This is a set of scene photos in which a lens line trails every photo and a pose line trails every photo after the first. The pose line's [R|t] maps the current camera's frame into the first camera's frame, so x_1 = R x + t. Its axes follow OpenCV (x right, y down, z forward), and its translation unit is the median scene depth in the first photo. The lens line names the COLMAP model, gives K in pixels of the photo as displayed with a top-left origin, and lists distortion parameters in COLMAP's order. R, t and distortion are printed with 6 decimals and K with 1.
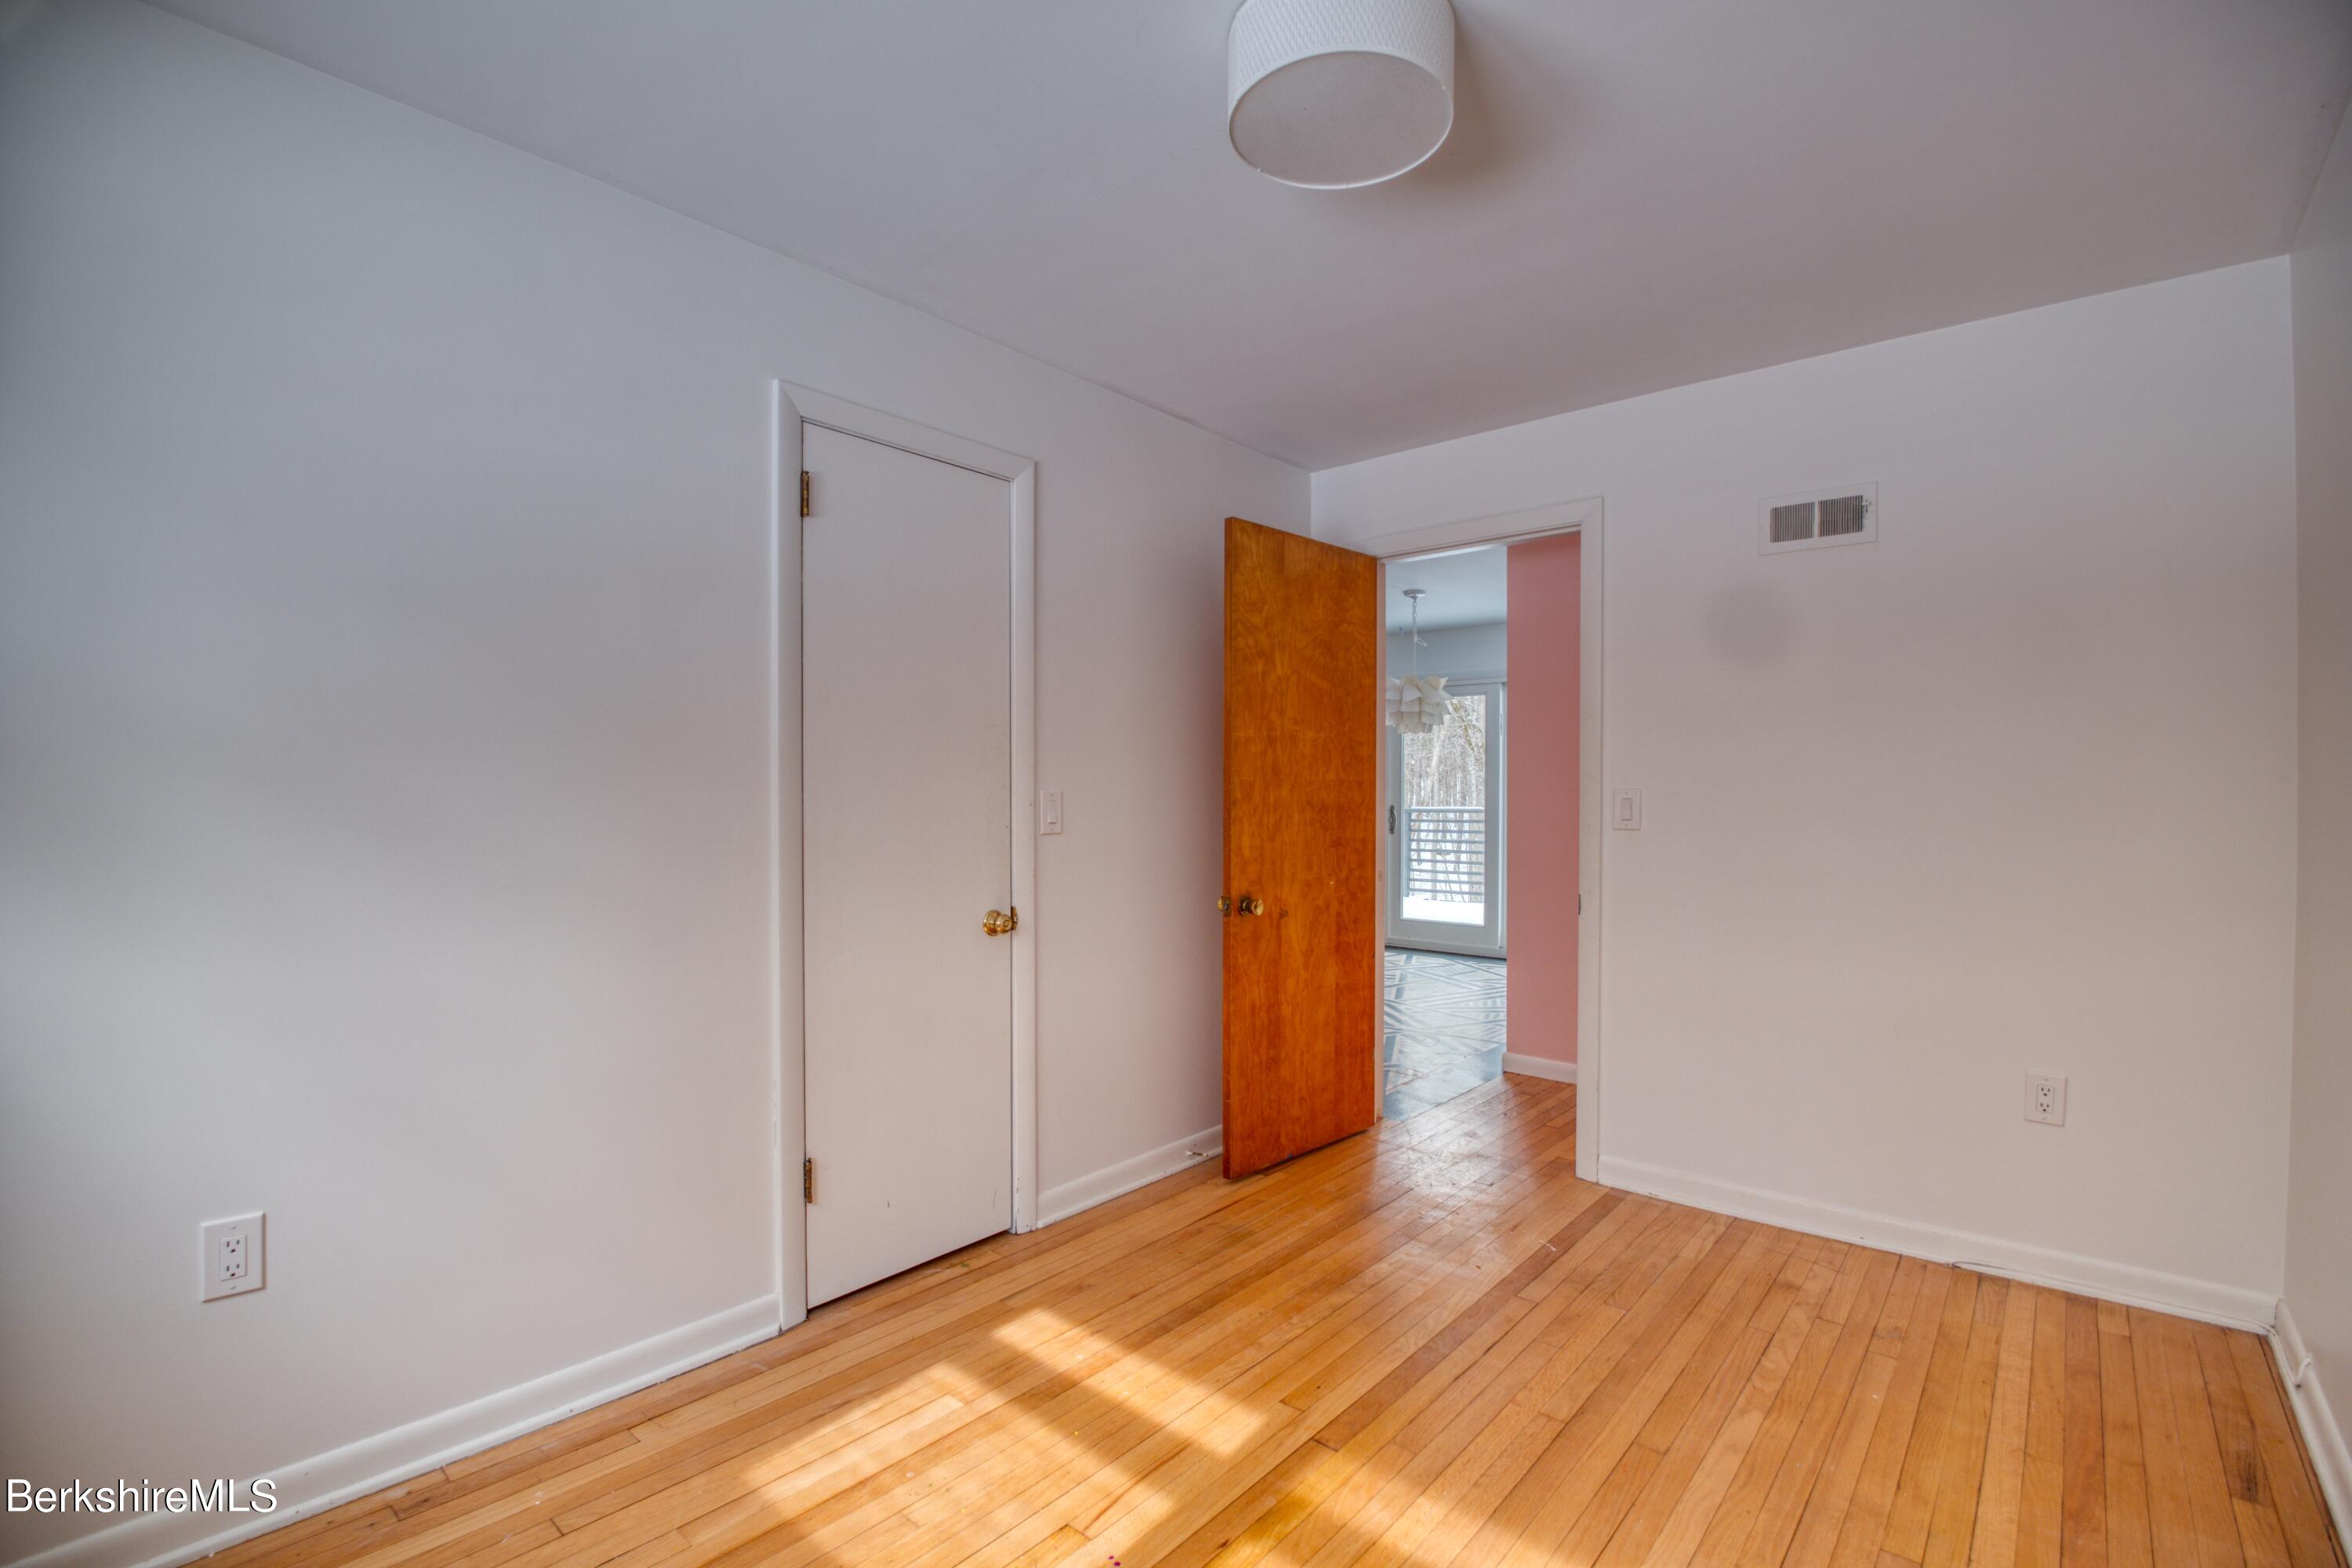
lens RADIAL K [[1040.1, 0, 1178.7], [0, 1040.1, 803.7], [0, 0, 1]] dist [-0.026581, -0.006753]
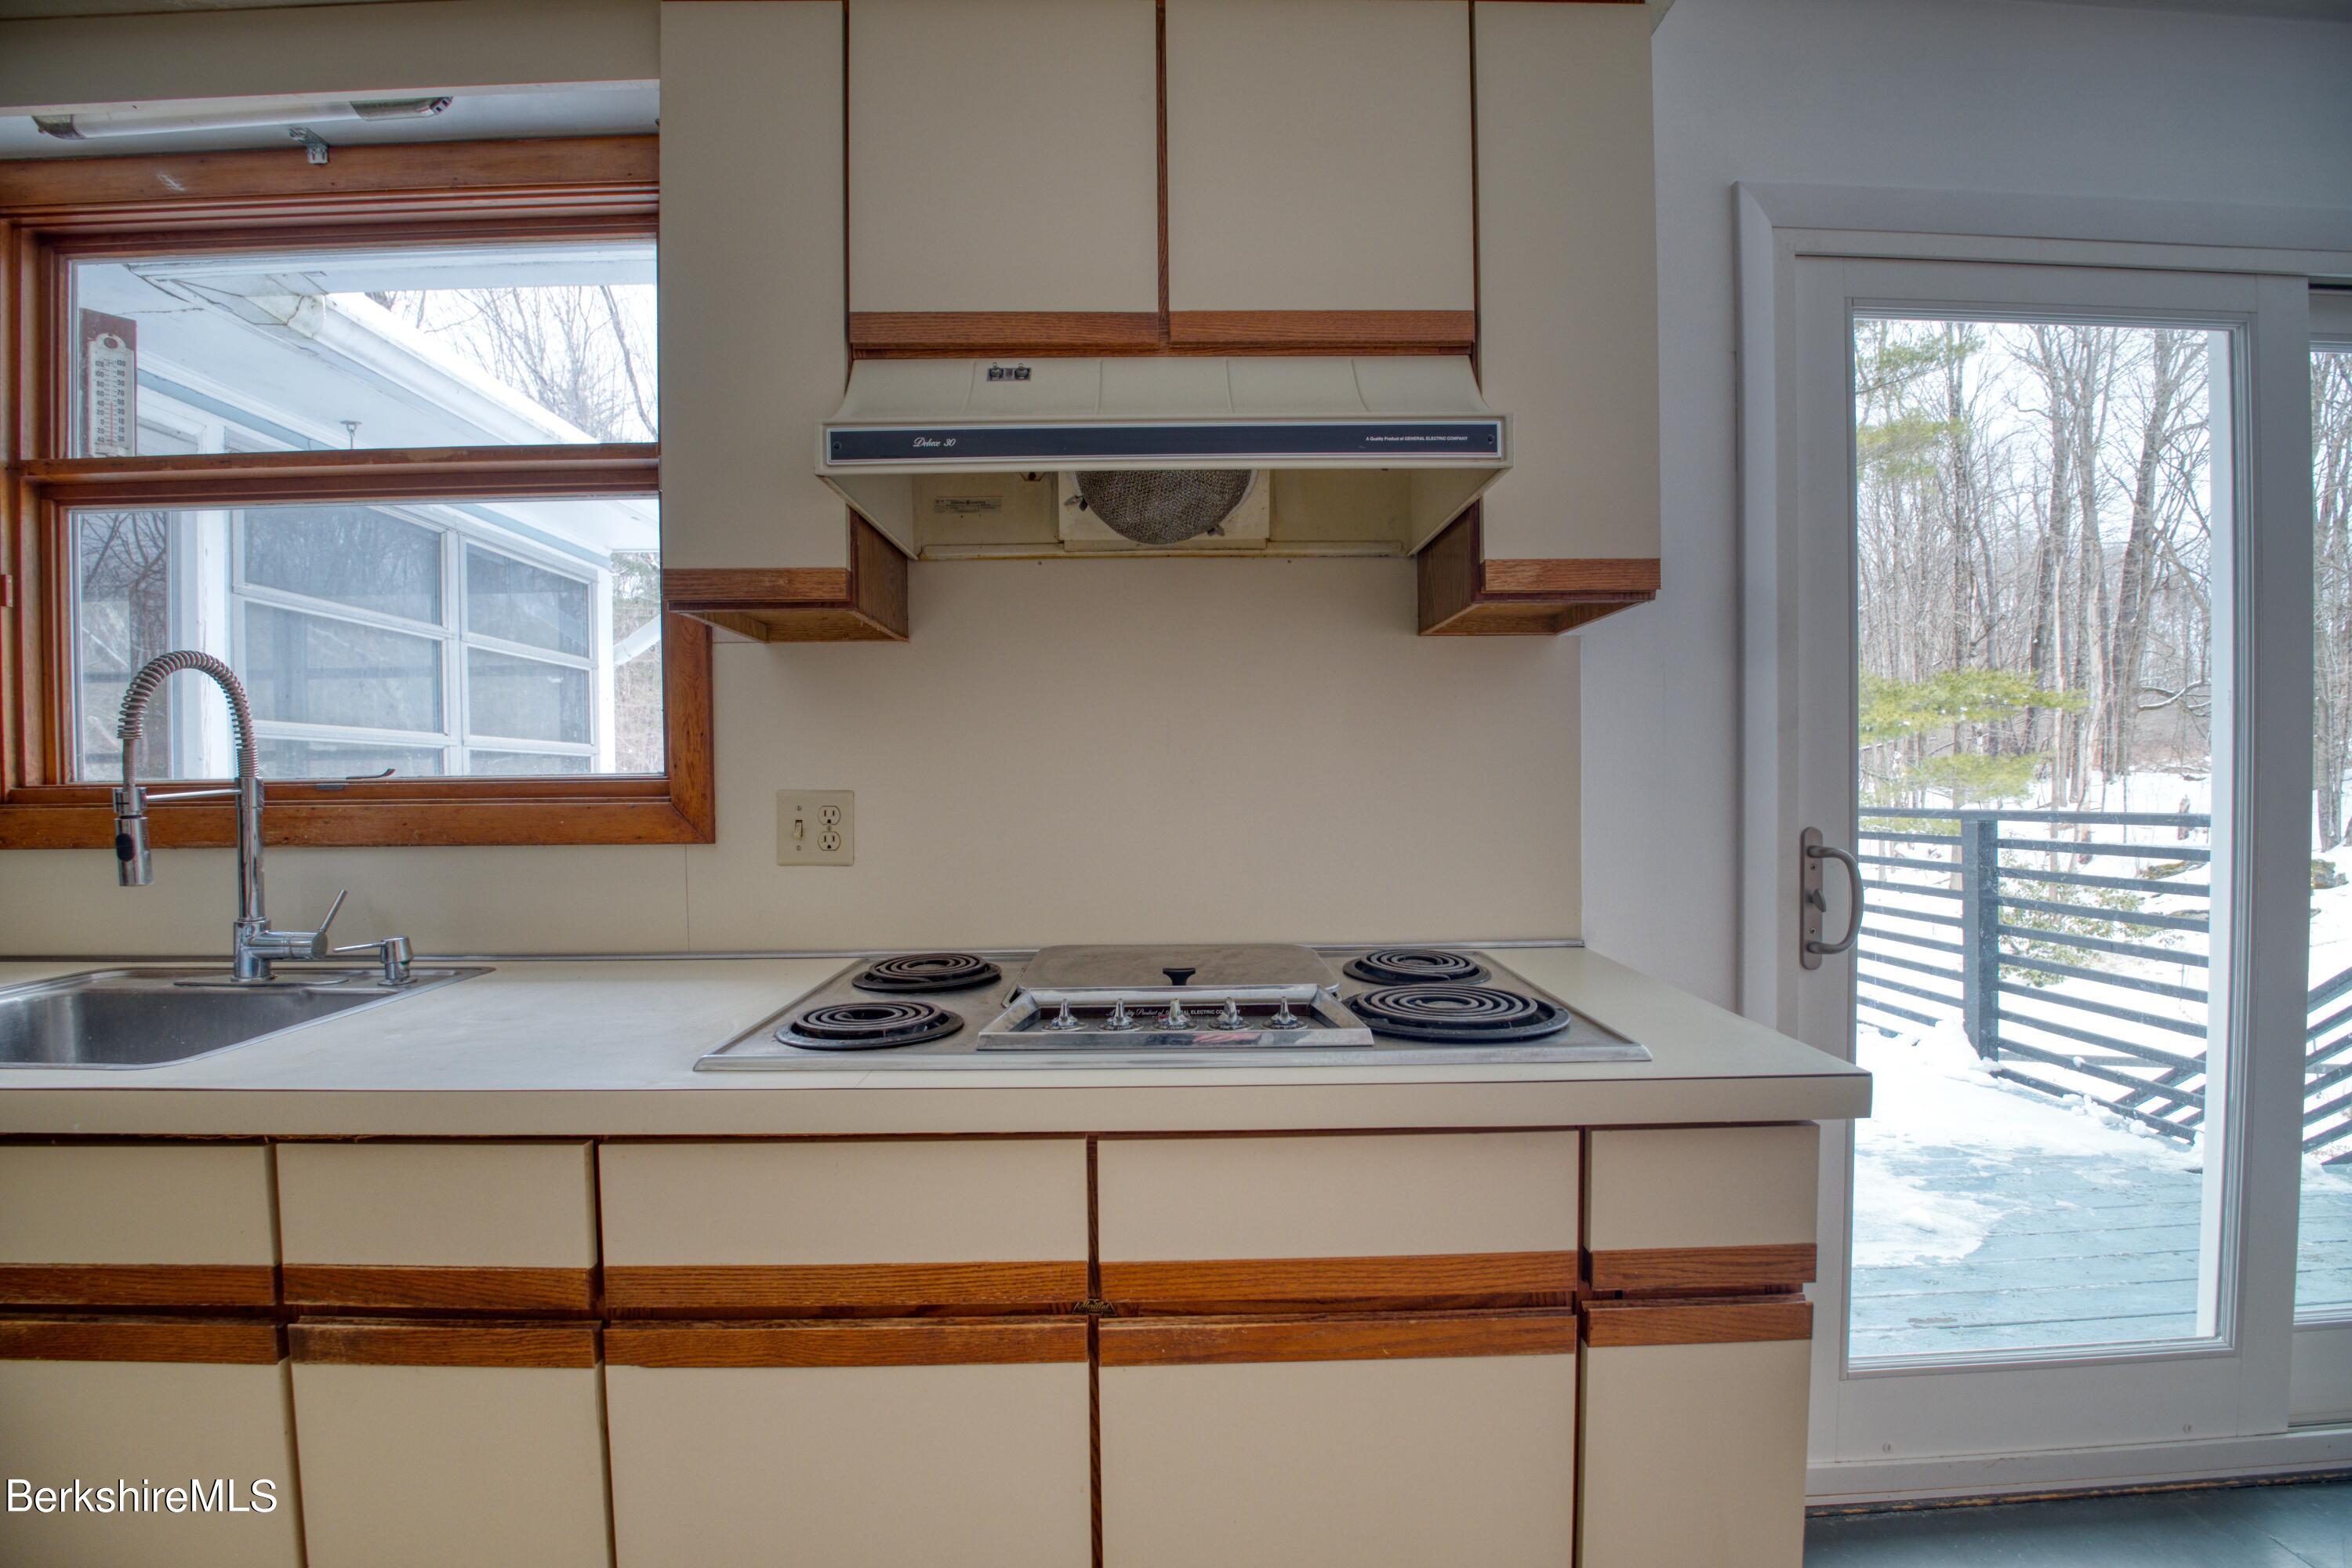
lens RADIAL K [[1040.1, 0, 1178.7], [0, 1040.1, 803.7], [0, 0, 1]] dist [-0.026581, -0.006753]
pose [[0.743224, -0.023027, 0.668646, -0.000062], [0.016781, 0.999735, 0.015776, -0.005177], [-0.668832, -0.000505, 0.743414, 0.940511]]
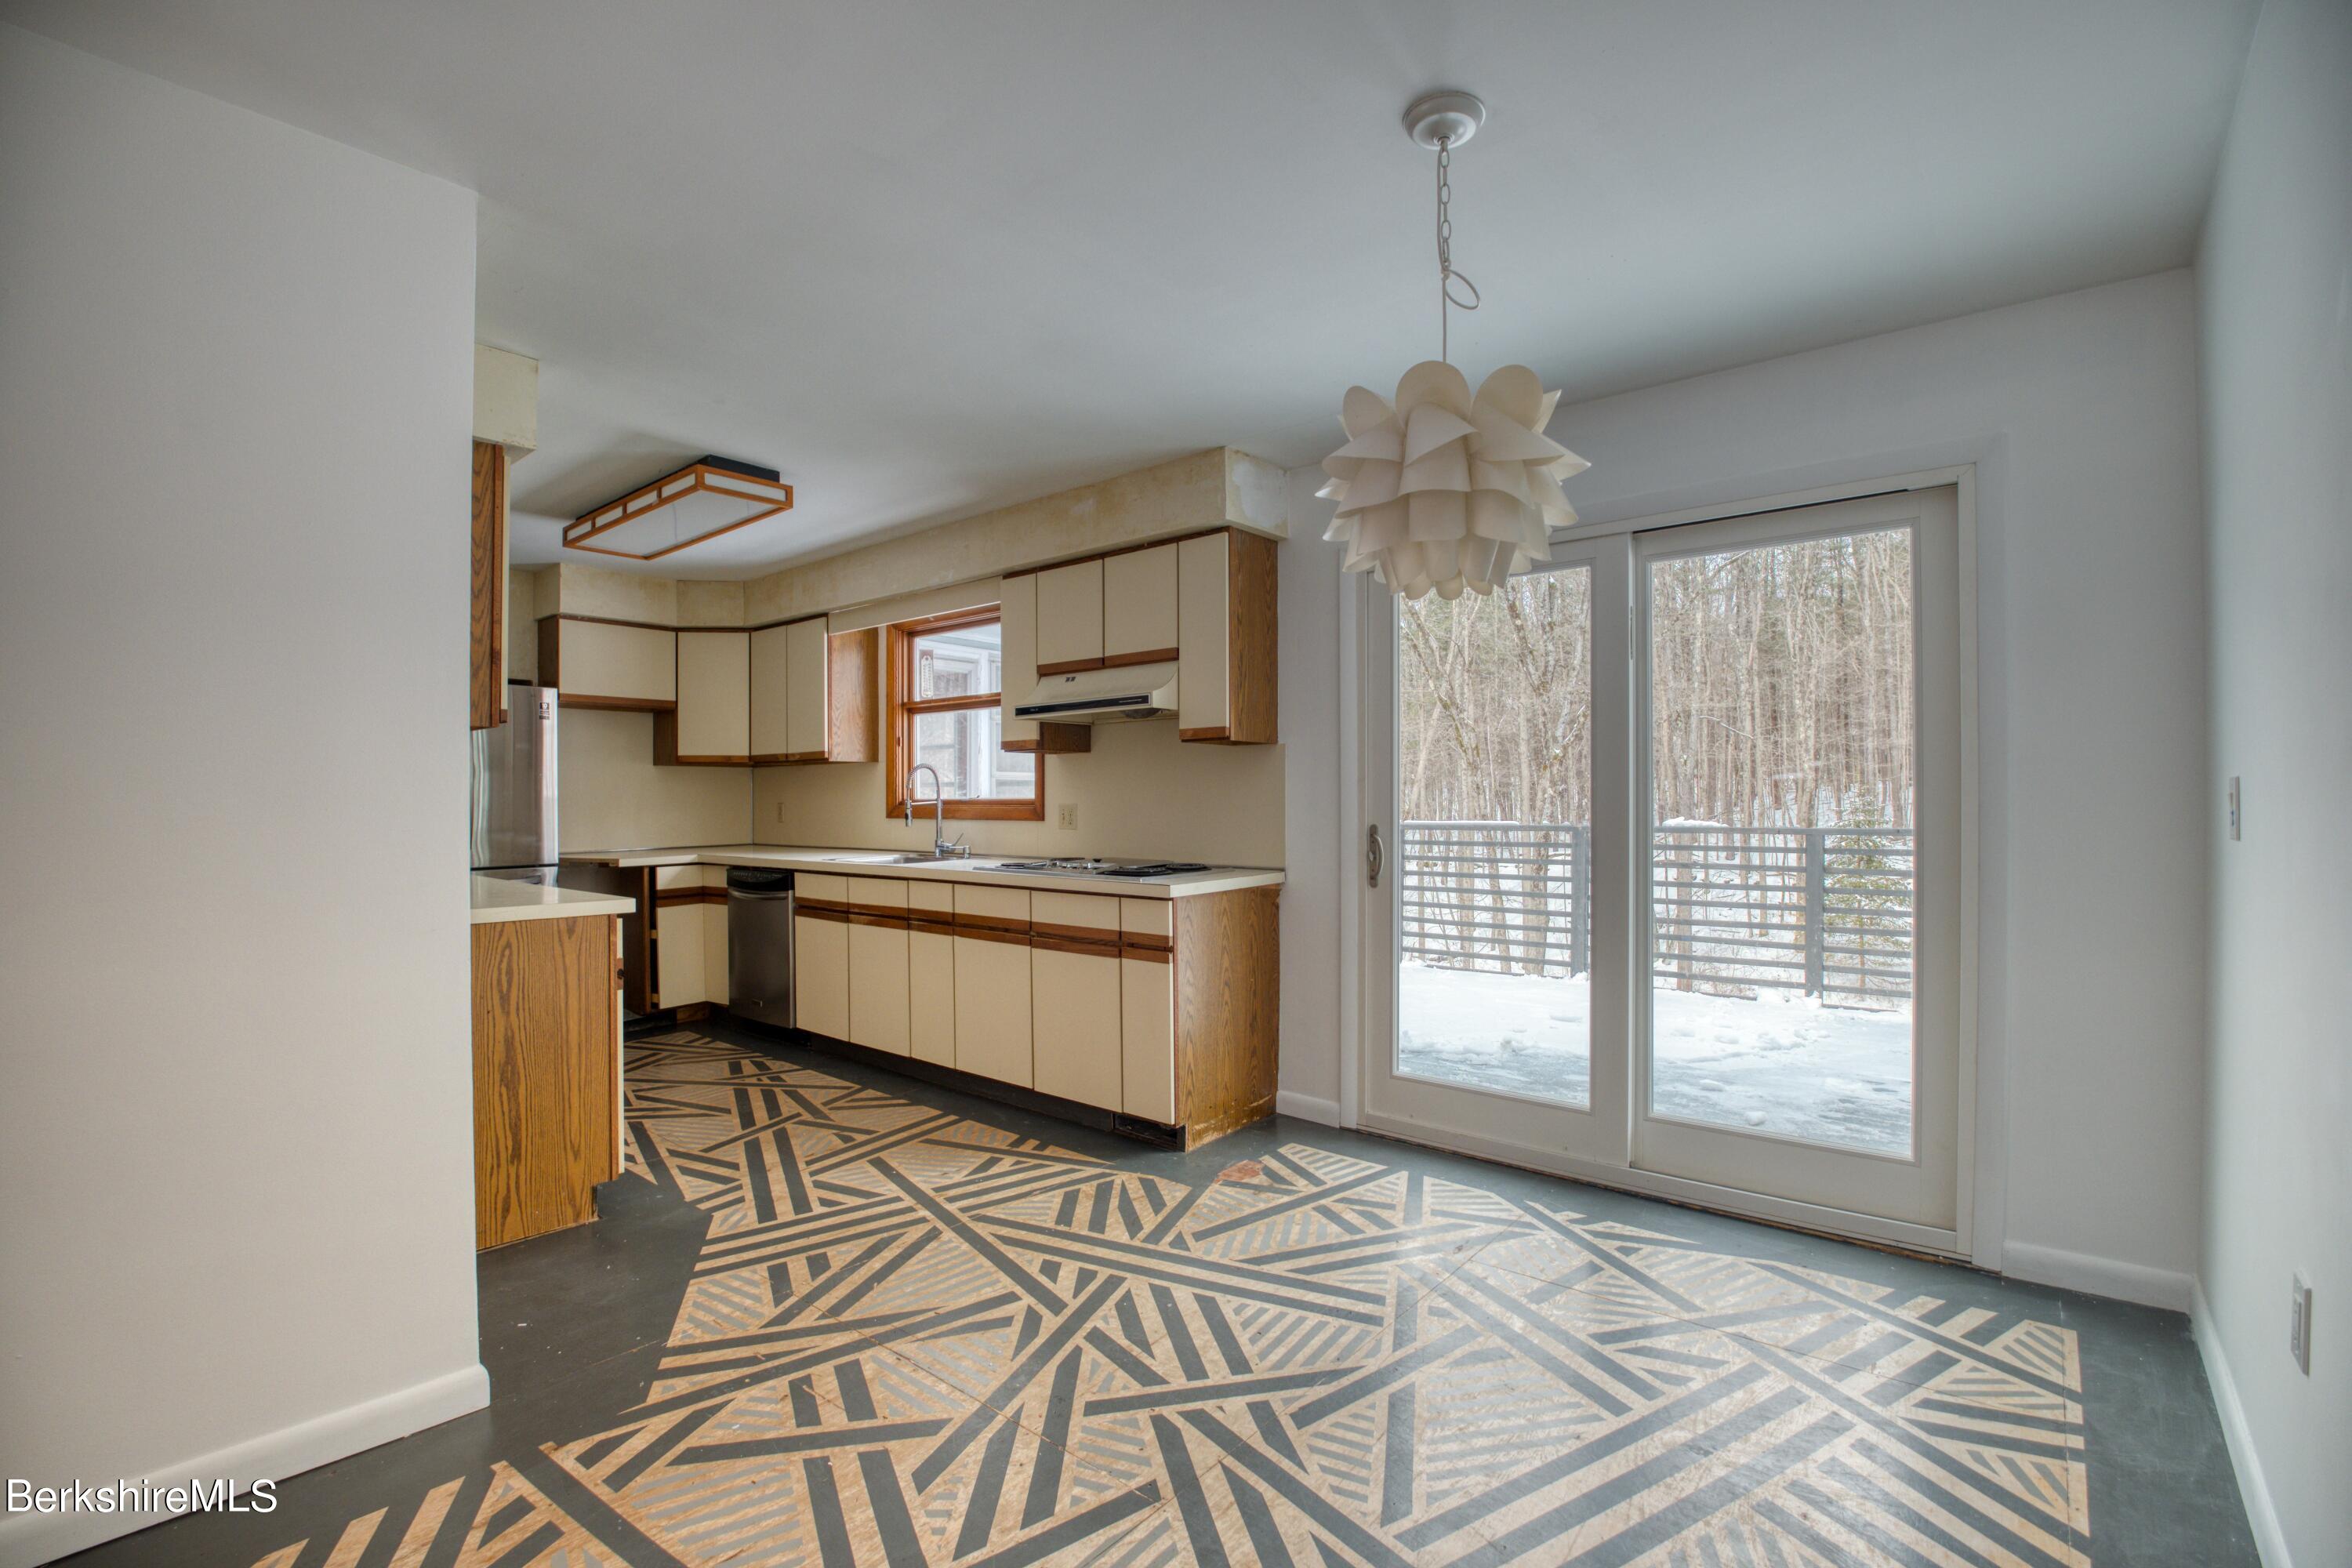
lens RADIAL K [[1040.1, 0, 1178.7], [0, 1040.1, 803.7], [0, 0, 1]] dist [-0.026581, -0.006753]
pose [[0.999890, -0.001789, 0.014707, 0.121173], [0.001890, 0.999975, -0.006856, -0.002278], [-0.014695, 0.006884, 0.999868, 0.585224]]
